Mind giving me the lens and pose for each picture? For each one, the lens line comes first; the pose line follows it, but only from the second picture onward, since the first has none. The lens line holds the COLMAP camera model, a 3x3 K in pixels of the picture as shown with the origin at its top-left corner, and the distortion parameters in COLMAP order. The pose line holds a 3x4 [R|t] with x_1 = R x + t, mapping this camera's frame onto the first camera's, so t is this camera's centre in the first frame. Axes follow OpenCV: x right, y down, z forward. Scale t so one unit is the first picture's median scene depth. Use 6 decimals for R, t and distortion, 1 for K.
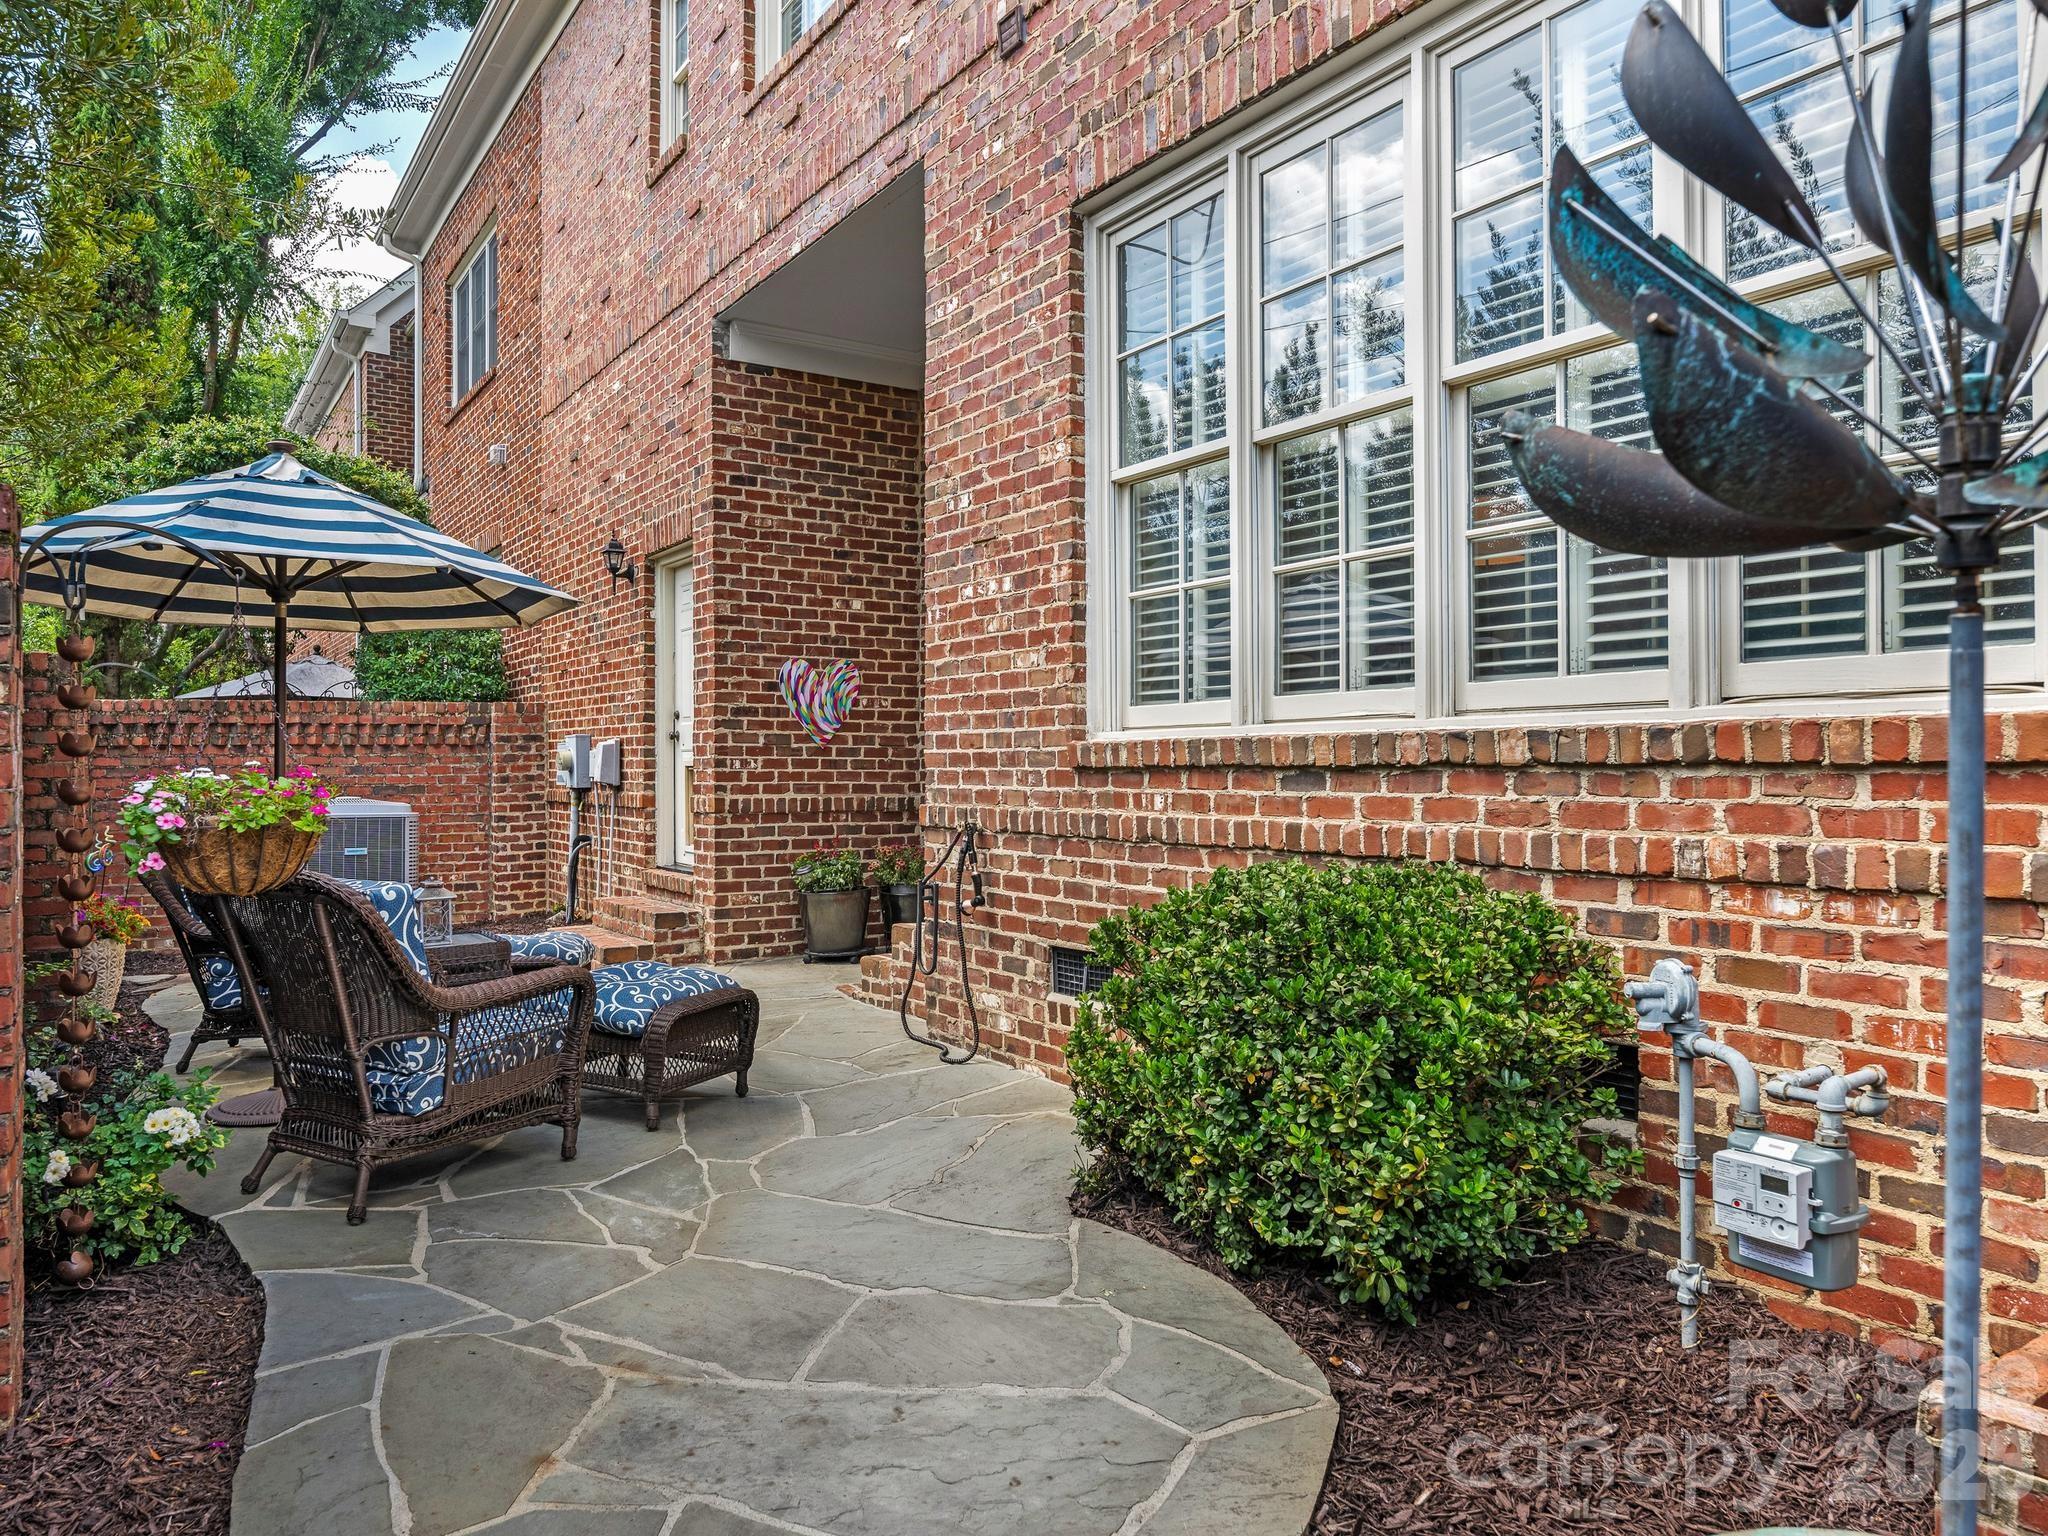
lens RADIAL K [[1345.4, 0, 1021.1], [0, 1345.4, 766.1], [0, 0, 1]] dist [-0.007580, -0.001783]
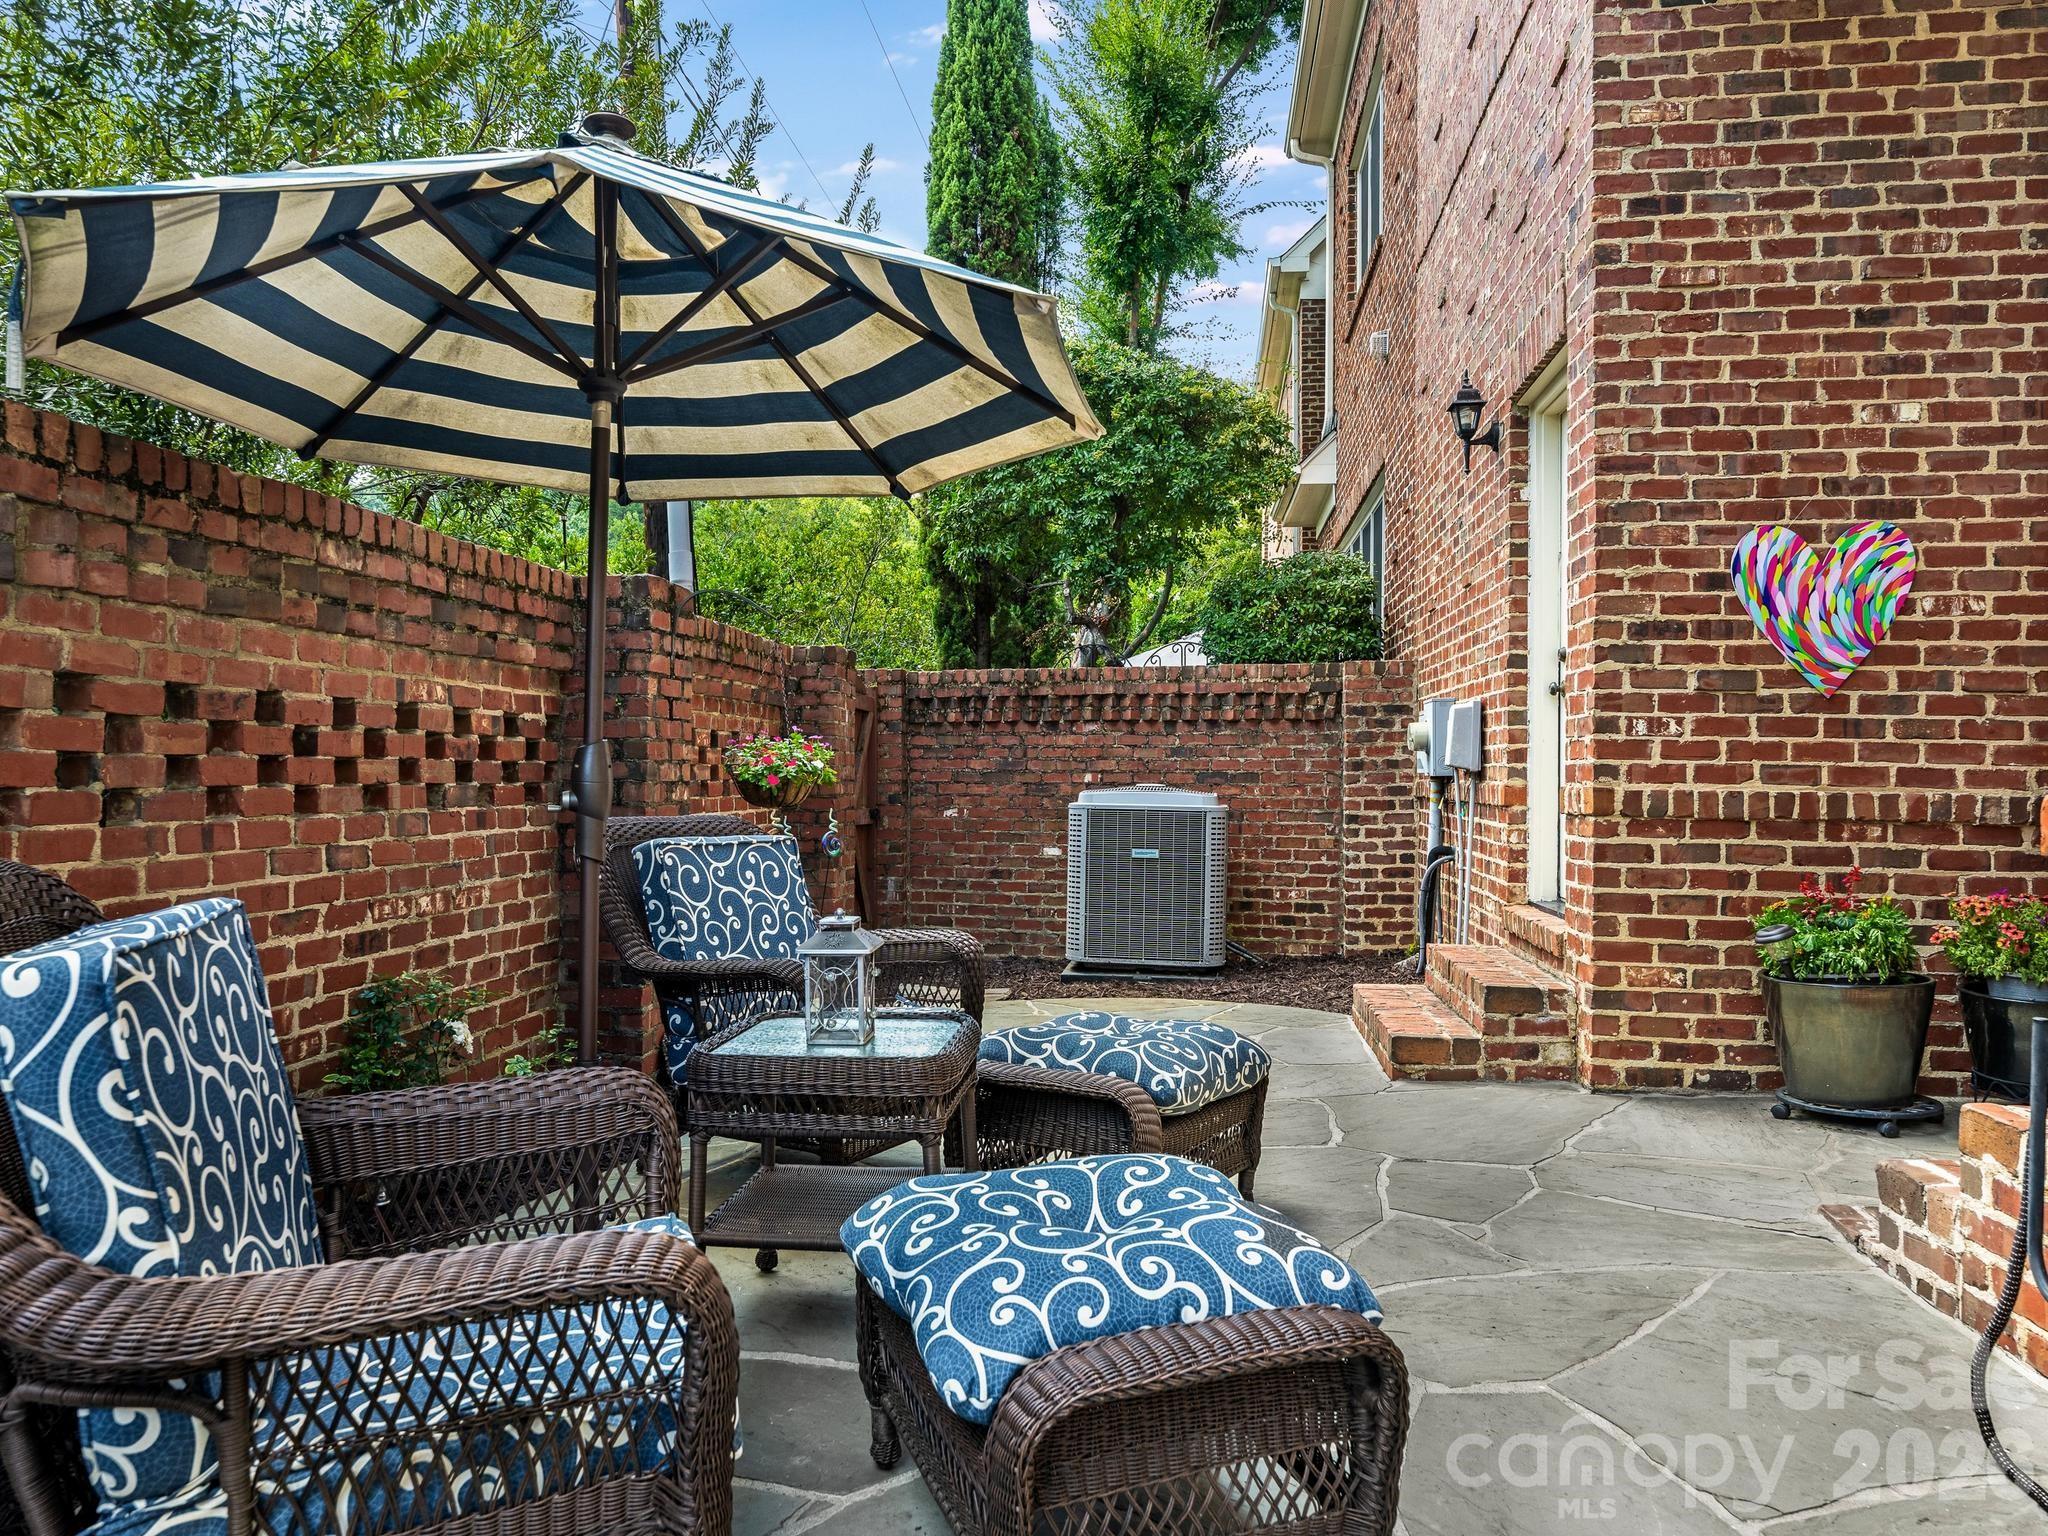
lens RADIAL K [[1345.4, 0, 1006.3], [0, 1345.4, 766.2], [0, 0, 1]] dist [-0.007580, -0.001783]
pose [[0.728196, 0.004349, -0.685355, -0.024368], [-0.009083, 0.999953, -0.003306, 0.017601], [0.685309, 0.008633, 0.728202, 0.407397]]
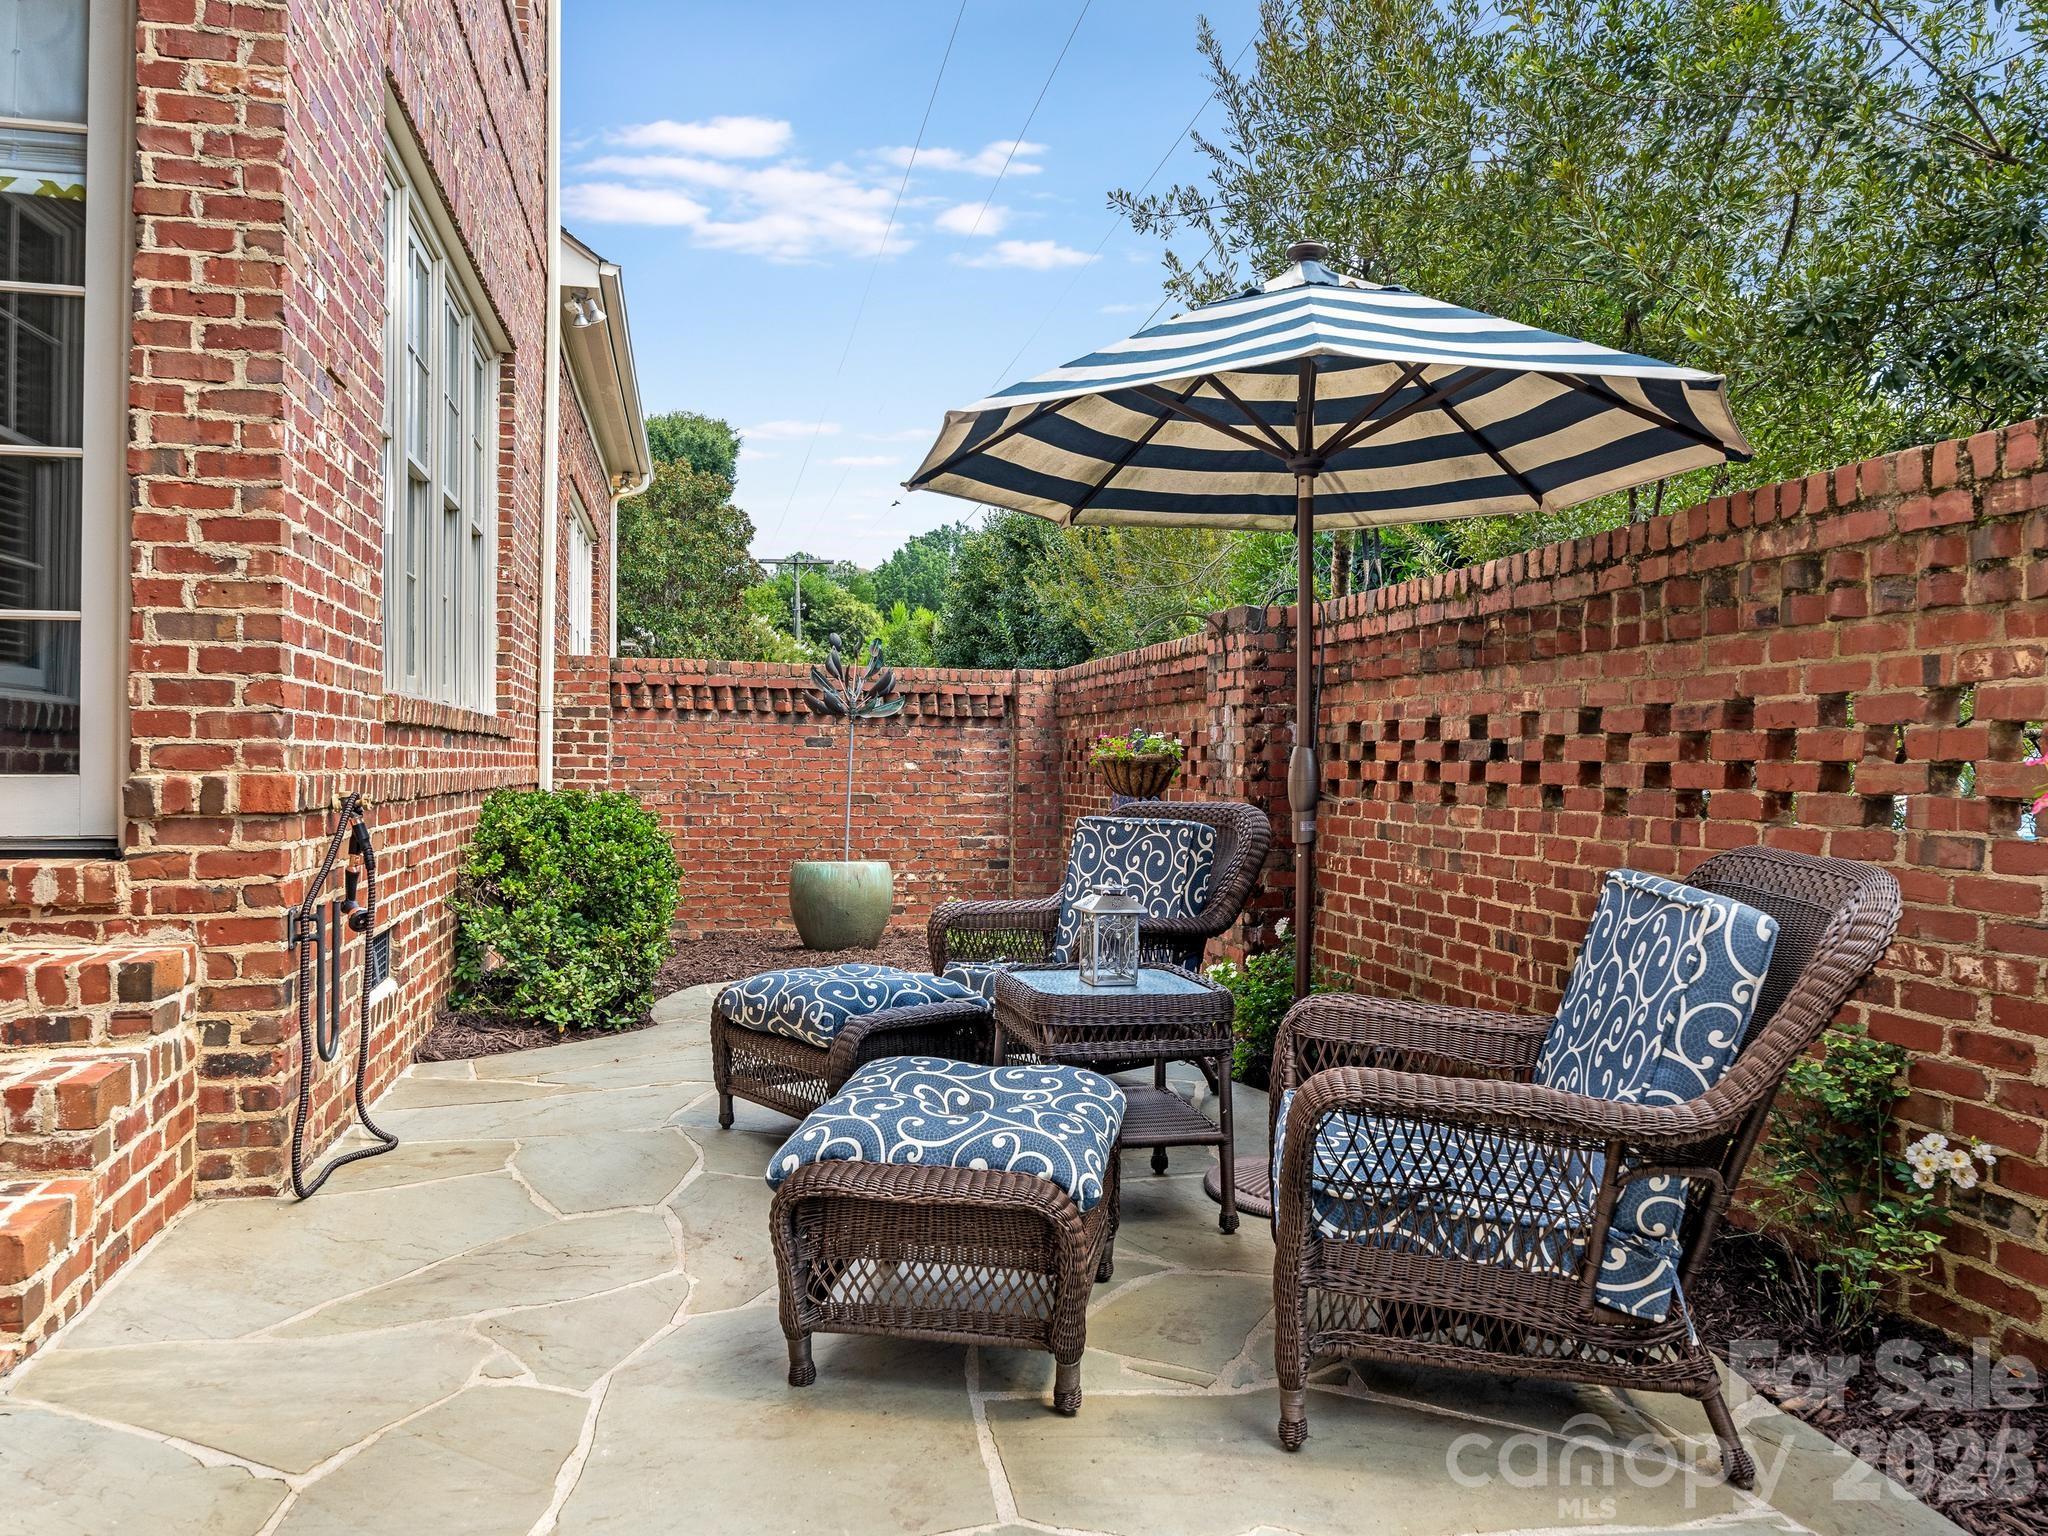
lens RADIAL K [[1345.4, 0, 1006.8], [0, 1345.4, 772.0], [0, 0, 1]] dist [-0.007580, -0.001783]
pose [[-0.926609, -0.005891, 0.375980, -0.576989], [-0.004962, 0.999982, 0.003439, 0.018226], [-0.375993, 0.001321, -0.926621, 1.289457]]
